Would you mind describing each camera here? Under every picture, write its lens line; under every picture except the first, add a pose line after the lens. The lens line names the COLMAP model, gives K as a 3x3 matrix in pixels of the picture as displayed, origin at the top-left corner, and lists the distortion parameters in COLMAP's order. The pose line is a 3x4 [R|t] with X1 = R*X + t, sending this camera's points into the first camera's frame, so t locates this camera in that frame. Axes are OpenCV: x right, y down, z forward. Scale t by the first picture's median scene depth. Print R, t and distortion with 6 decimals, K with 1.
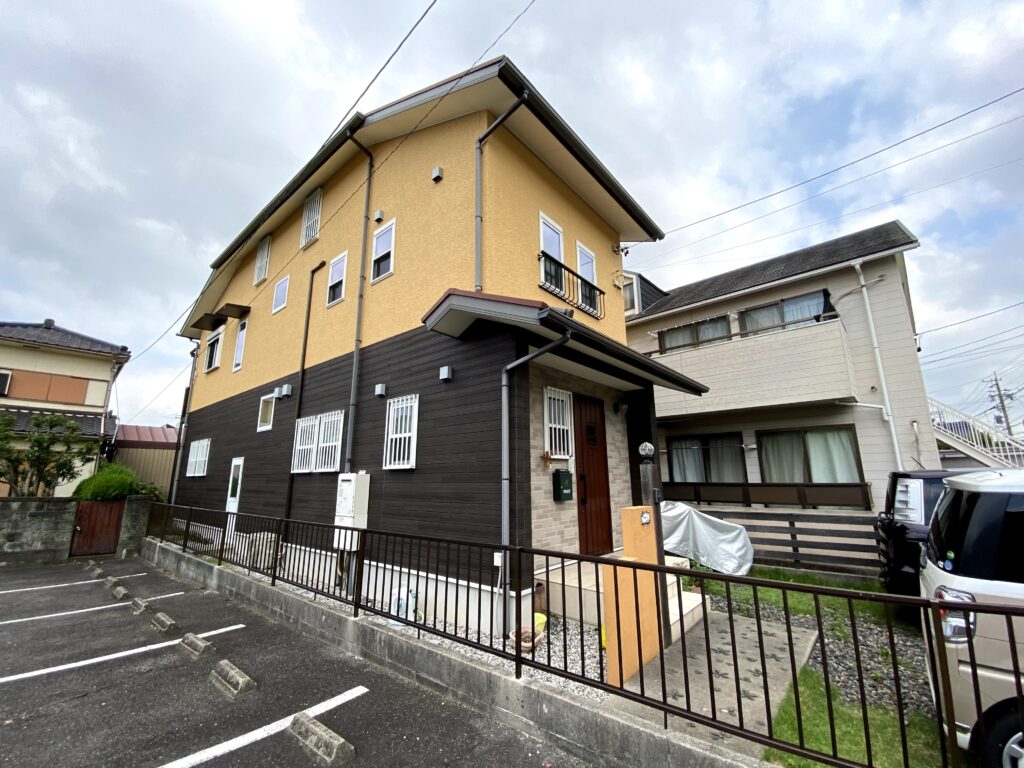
lens RADIAL K [[417.6, 0, 512.0], [0, 417.6, 384.0], [0, 0, 1]] dist [0.017558, -0.000151]
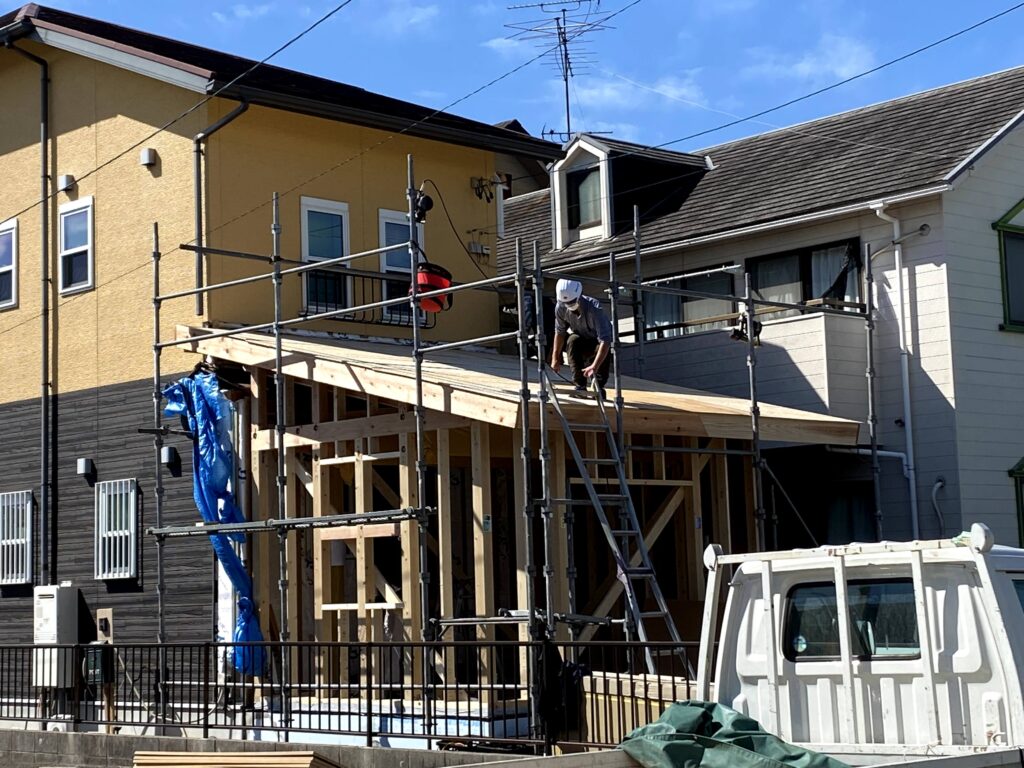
lens RADIAL K [[1877.2, 0, 512.0], [0, 1877.2, 384.0], [0, 0, 1]] dist [0.040098, 0.112371]
pose [[0.996308, -0.031698, -0.079788, 0.672788], [0.040284, 0.993290, 0.108407, -0.449775], [0.075816, -0.111221, 0.990899, -2.106947]]
